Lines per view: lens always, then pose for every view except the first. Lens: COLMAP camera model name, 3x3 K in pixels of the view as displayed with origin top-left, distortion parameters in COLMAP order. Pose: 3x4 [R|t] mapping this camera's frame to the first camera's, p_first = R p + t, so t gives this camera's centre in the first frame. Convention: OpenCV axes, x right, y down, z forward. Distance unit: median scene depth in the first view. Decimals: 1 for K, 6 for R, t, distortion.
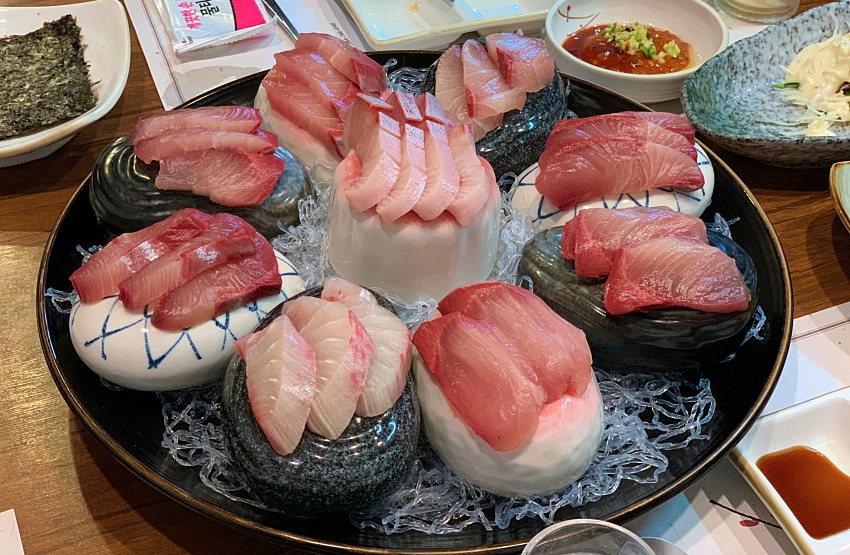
lens RADIAL K [[1134.7, 0, 425.0], [0, 1134.7, 277.5], [0, 0, 1]] dist [0.002231, 0.003395]
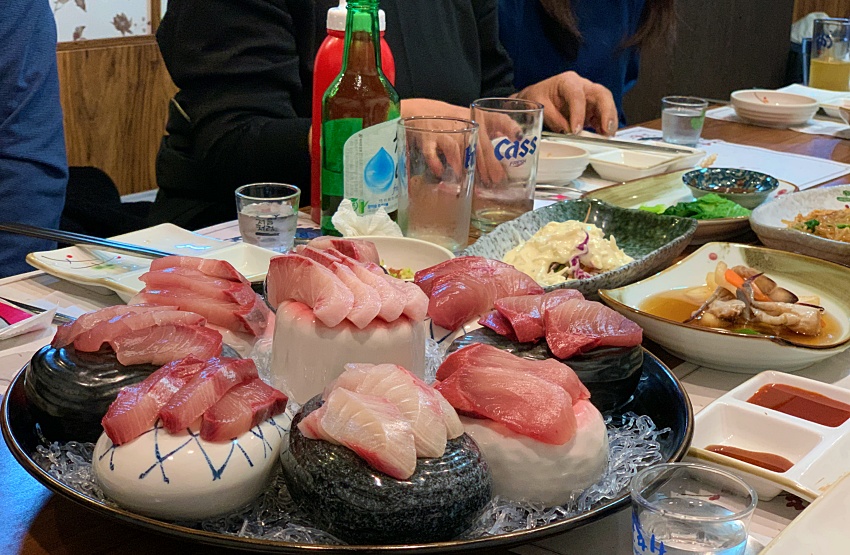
lens RADIAL K [[1134.7, 0, 425.0], [0, 1134.7, 277.5], [0, 0, 1]] dist [0.002231, 0.003395]
pose [[0.878911, -0.154914, 0.451129, -0.498135], [0.315901, 0.897685, -0.307194, 0.283615], [-0.357383, 0.412509, 0.837922, 0.013352]]
